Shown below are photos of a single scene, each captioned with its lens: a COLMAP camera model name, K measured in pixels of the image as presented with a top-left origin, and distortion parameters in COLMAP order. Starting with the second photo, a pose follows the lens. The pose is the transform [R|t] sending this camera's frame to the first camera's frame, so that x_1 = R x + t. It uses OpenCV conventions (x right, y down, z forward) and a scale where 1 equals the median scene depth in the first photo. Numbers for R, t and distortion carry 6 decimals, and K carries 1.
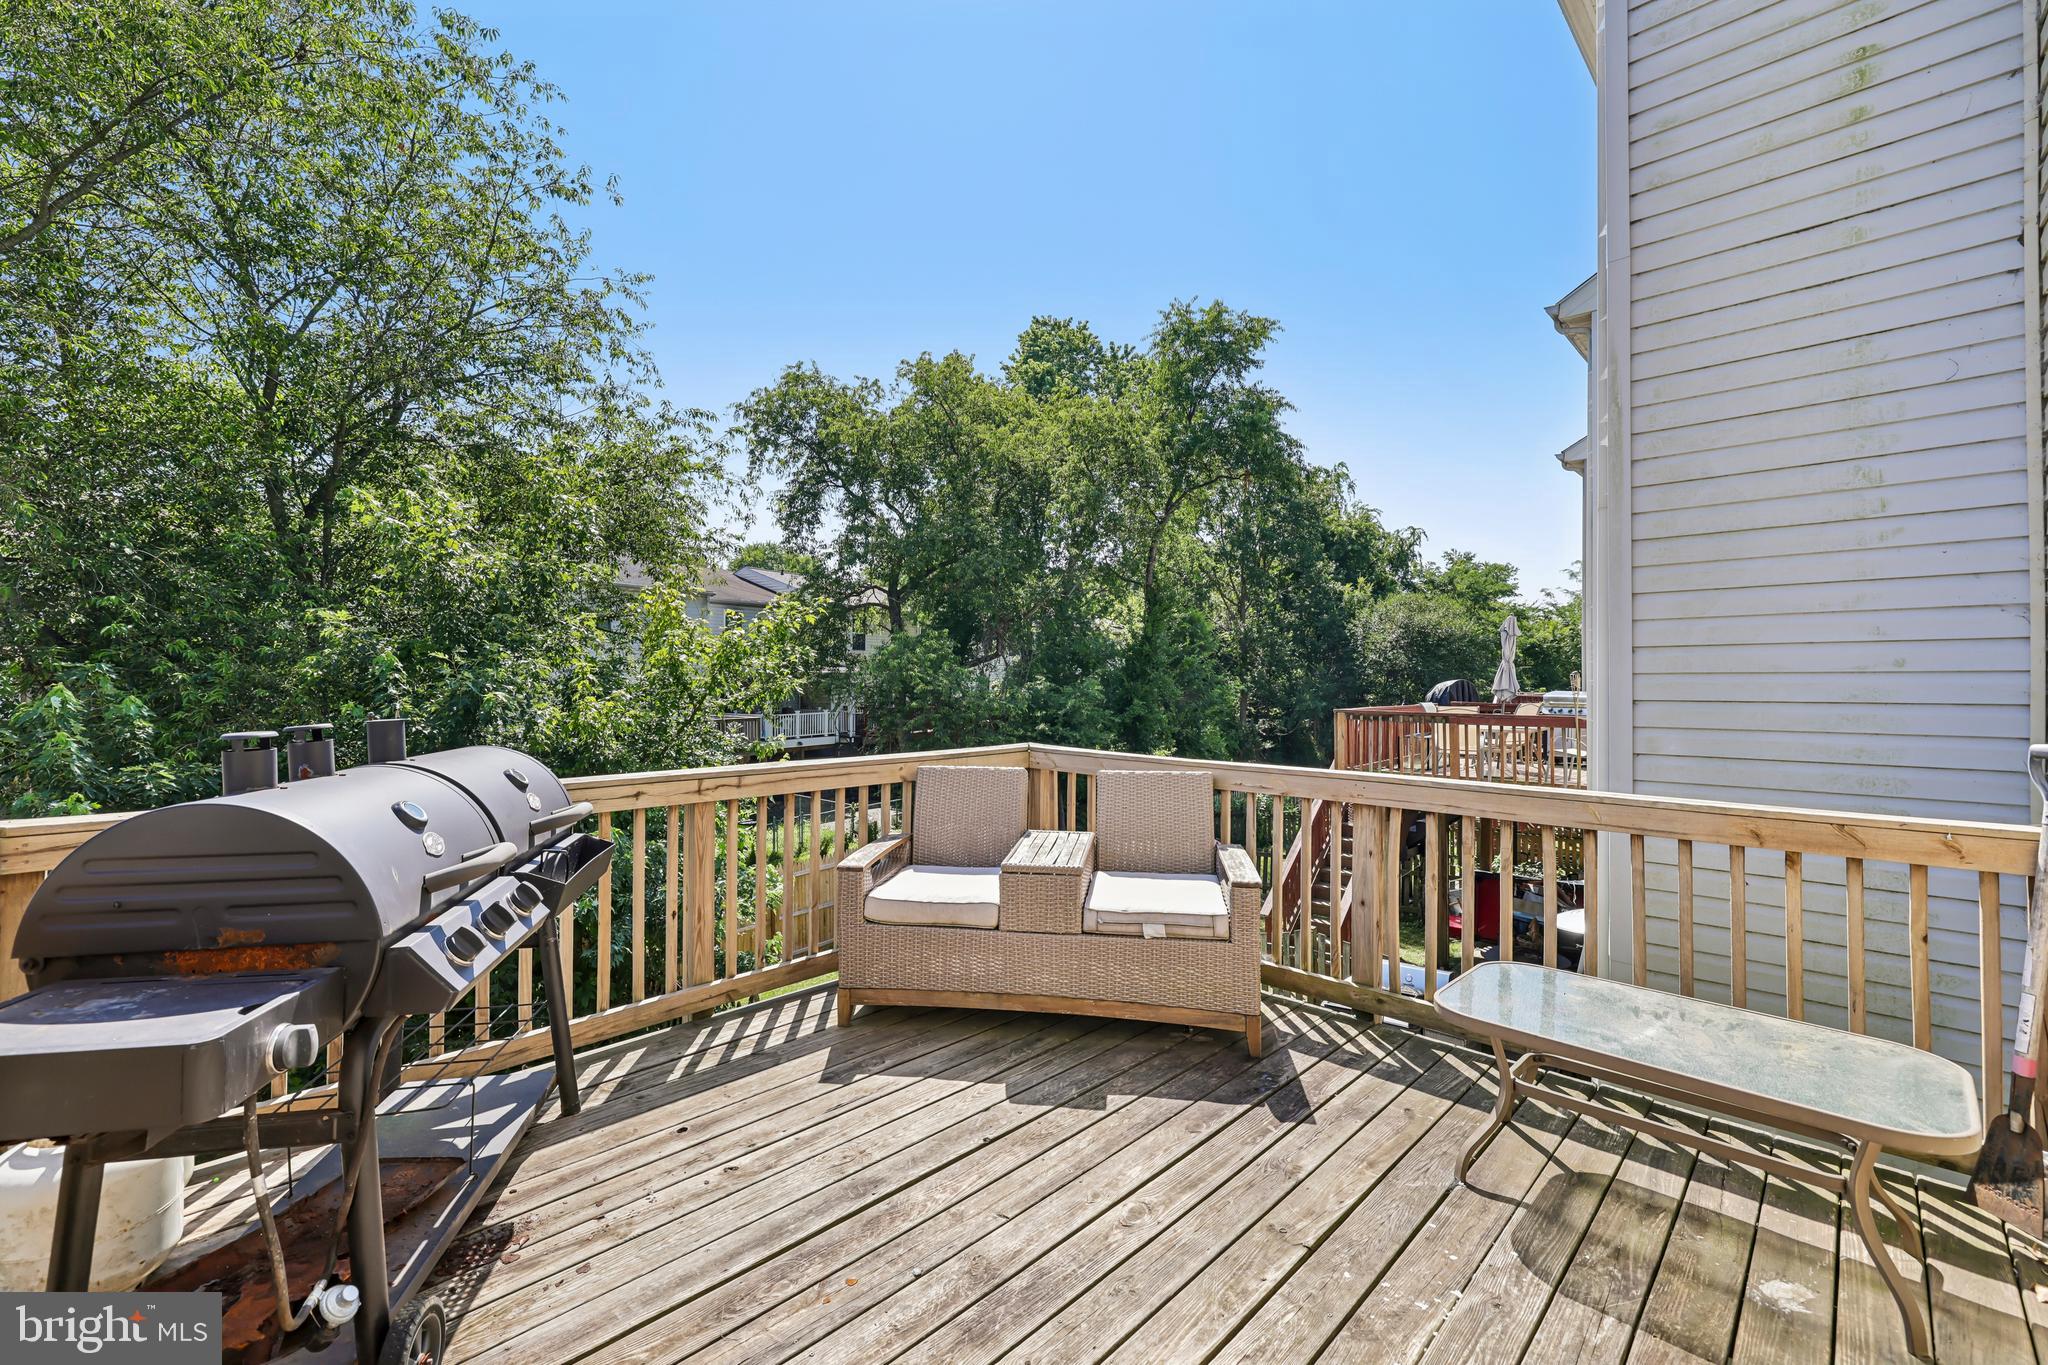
lens RADIAL K [[852.9, 0, 1024.0], [0, 852.9, 682.5], [0, 0, 1]] dist [-0.001008, 0.000248]
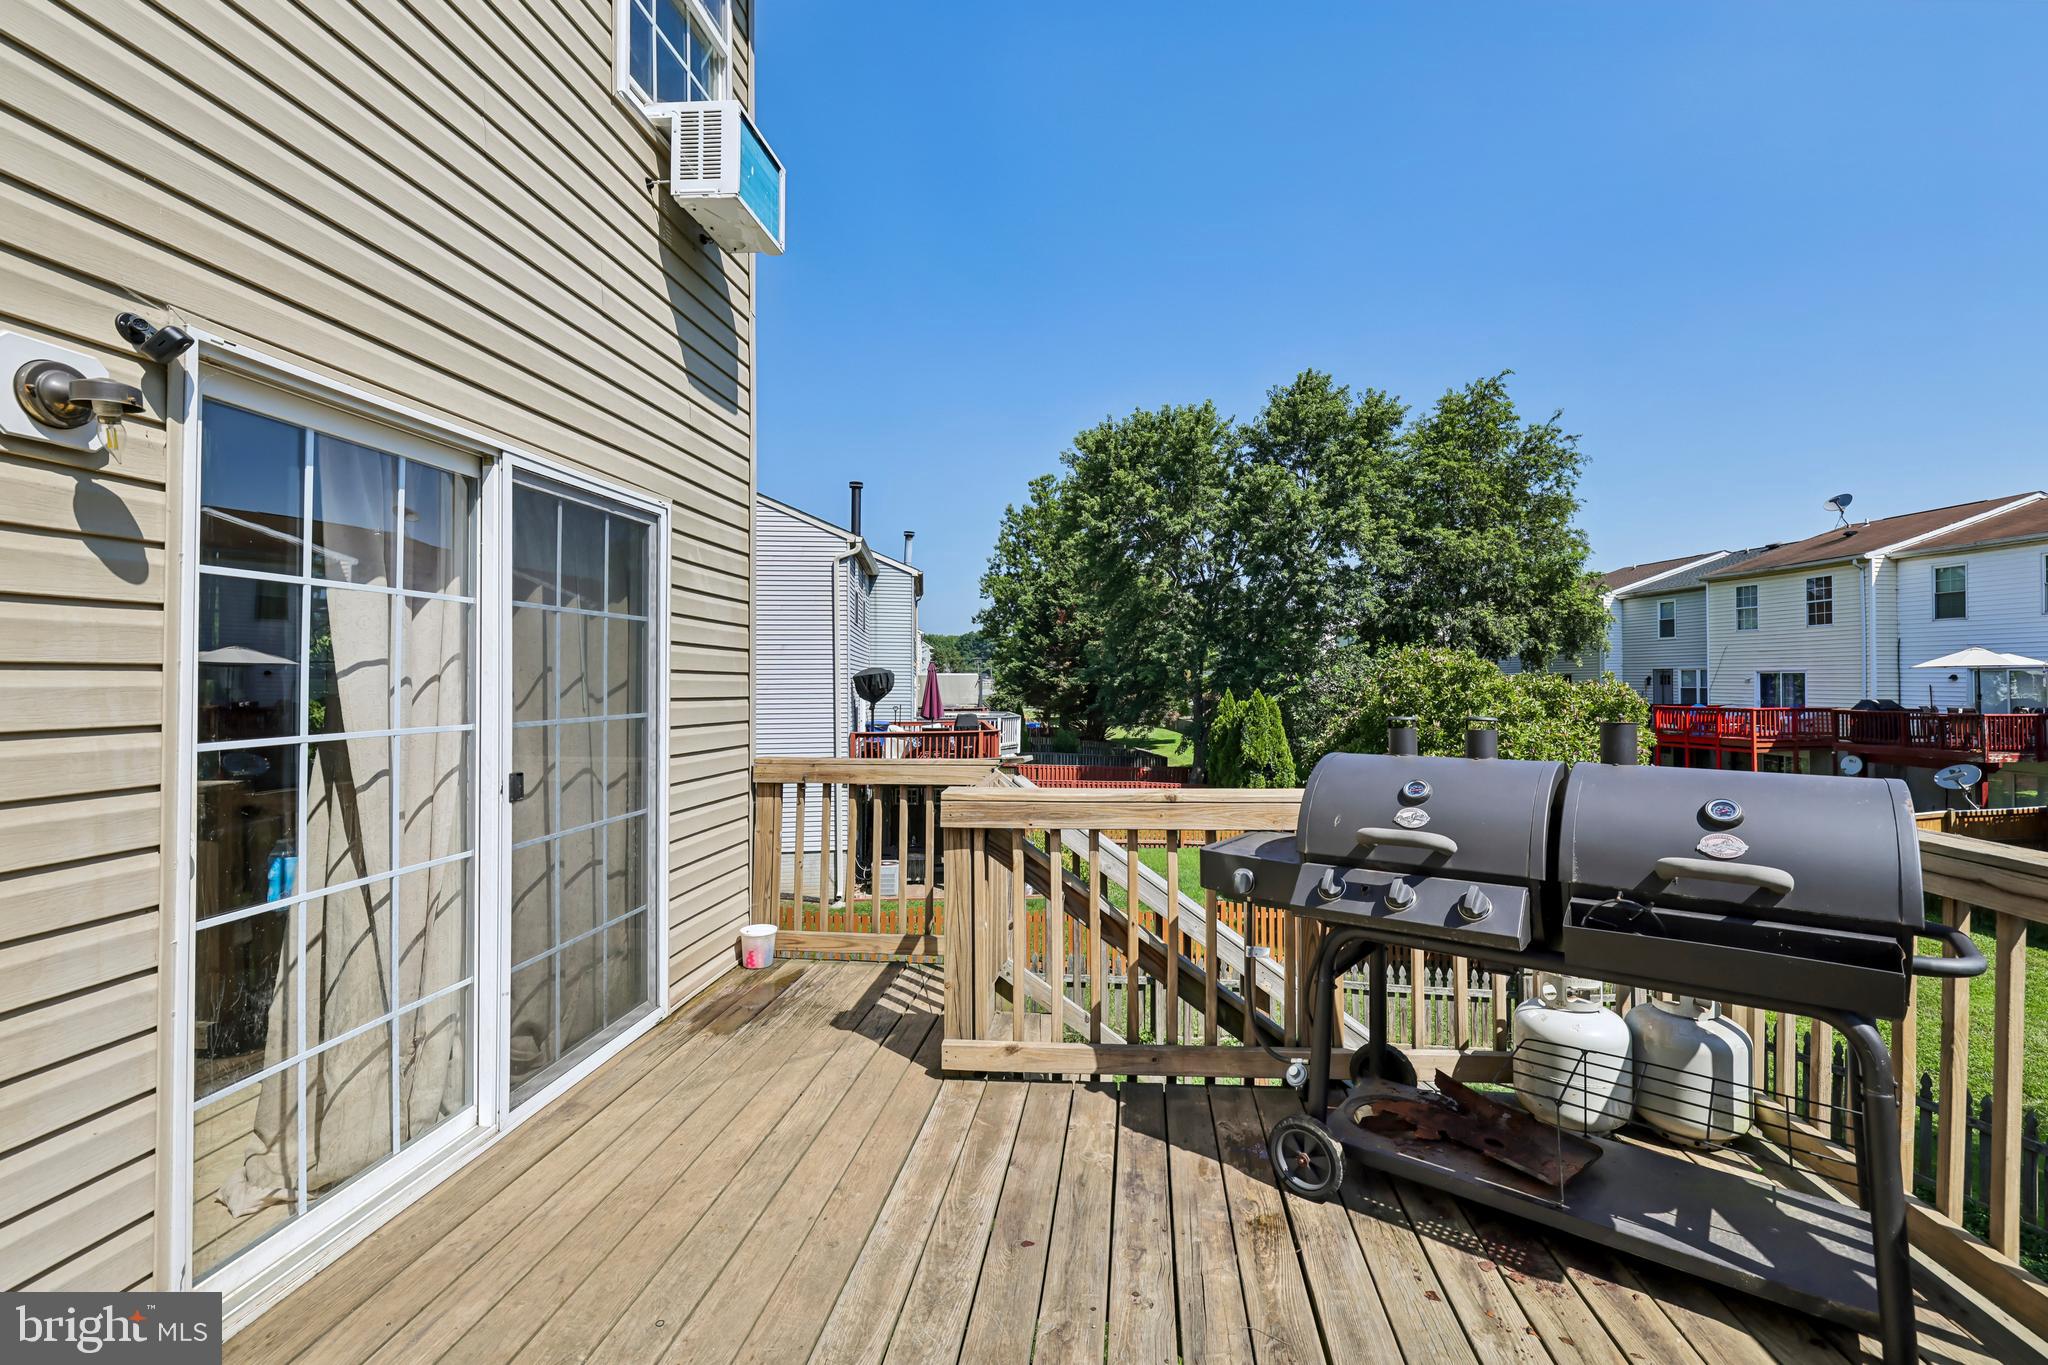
lens RADIAL K [[852.9, 0, 1024.0], [0, 852.9, 682.5], [0, 0, 1]] dist [-0.001008, 0.000248]
pose [[-0.795403, 0.004270, -0.606065, 0.384356], [0.004452, 0.999989, 0.001203, -0.001224], [0.606064, -0.001741, -0.795414, 1.350288]]
